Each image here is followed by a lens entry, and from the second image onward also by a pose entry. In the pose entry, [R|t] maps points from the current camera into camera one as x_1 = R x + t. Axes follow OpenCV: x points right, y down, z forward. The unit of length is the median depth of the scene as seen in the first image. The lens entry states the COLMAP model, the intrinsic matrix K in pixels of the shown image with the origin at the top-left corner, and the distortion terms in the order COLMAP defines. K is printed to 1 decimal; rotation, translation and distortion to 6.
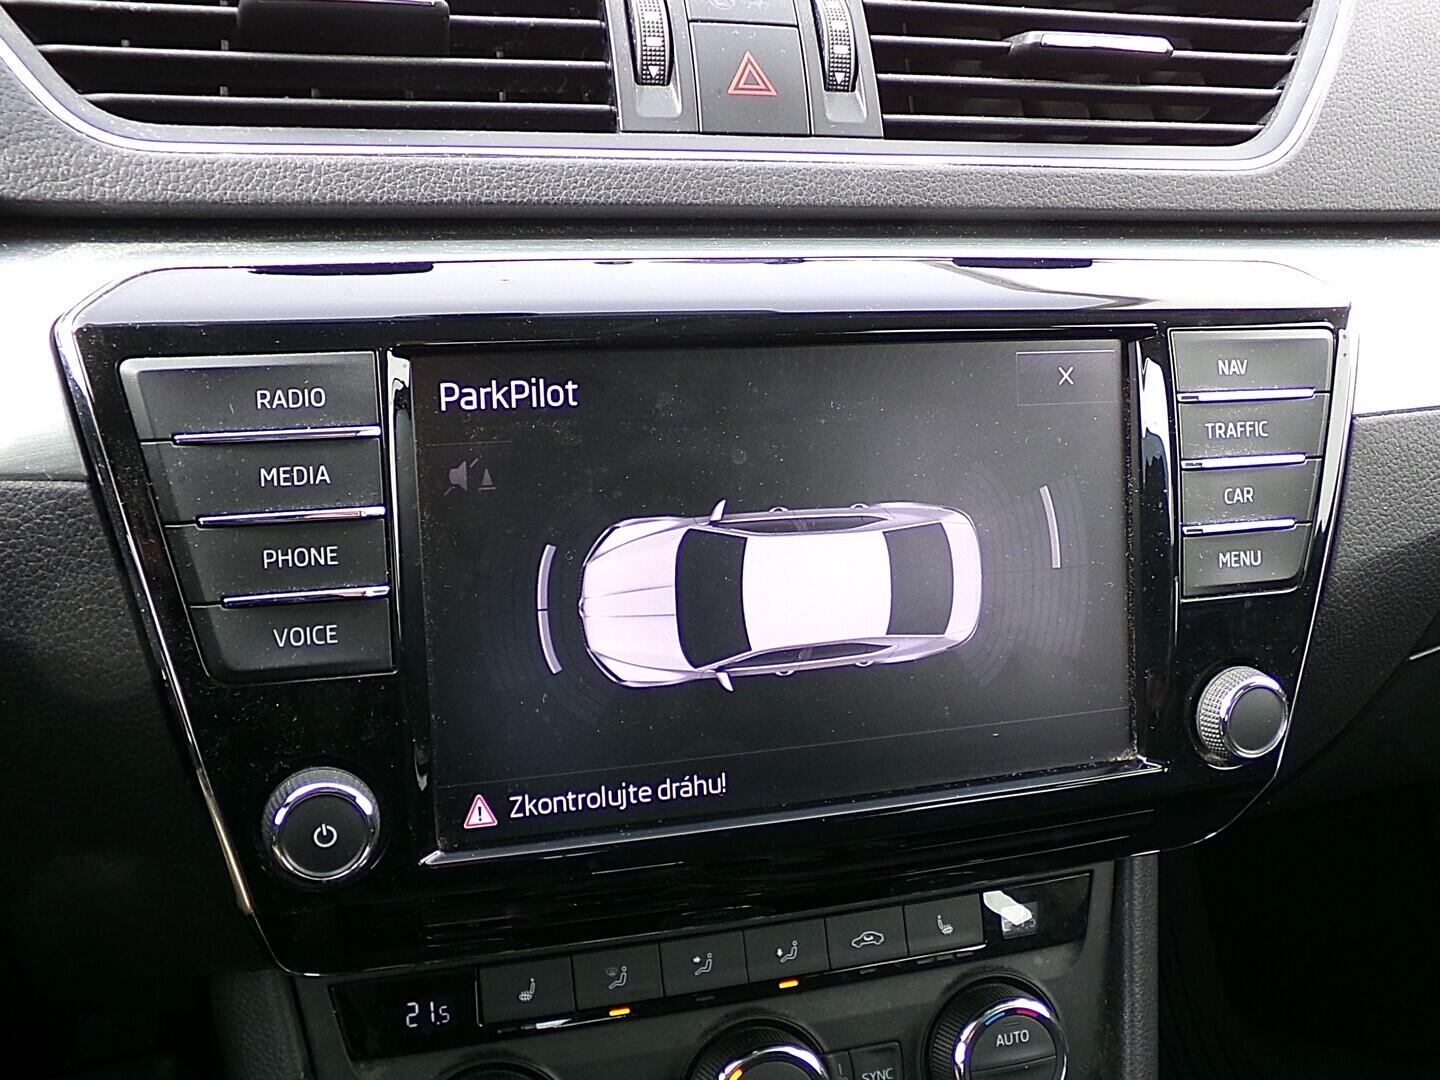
lens RADIAL K [[1527.0, 0, 724.2], [0, 1527.0, 546.8], [0, 0, 1]] dist [-0.145739, 0.327834]
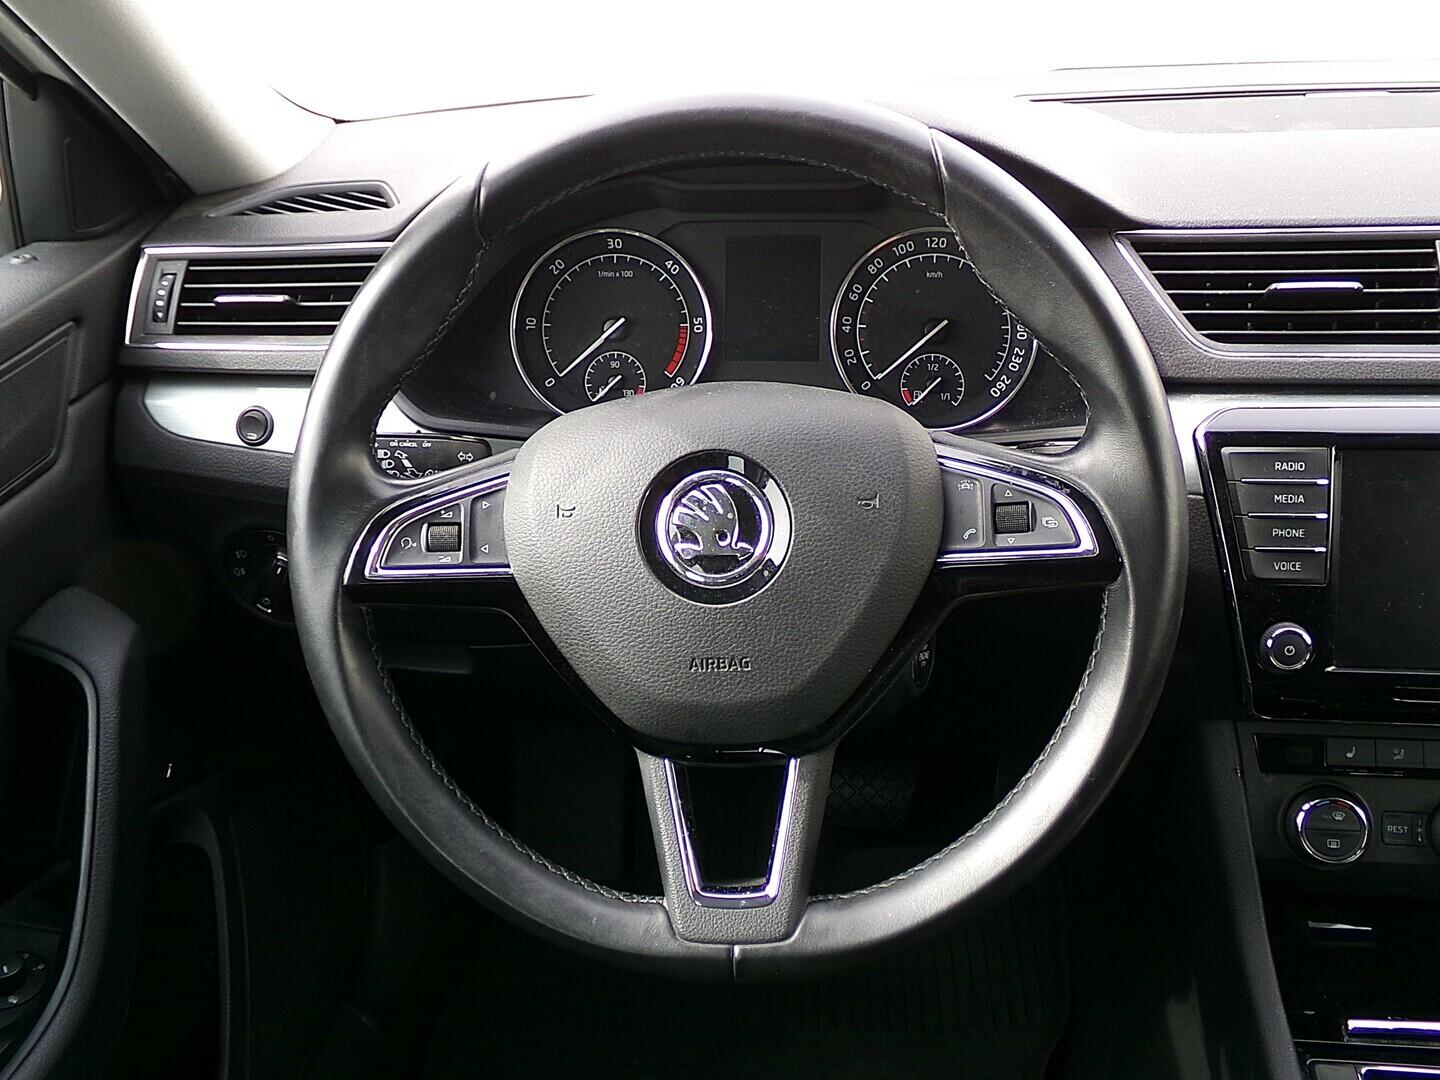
lens RADIAL K [[1406.2, 0, 768.1], [0, 1406.2, 512.6], [0, 0, 1]] dist [-0.138185, 0.303642]
pose [[0.910506, 0.072601, -0.407073, -0.114560], [-0.077473, 0.996984, 0.004527, 0.023638], [0.406174, 0.027416, 0.913385, -1.096835]]
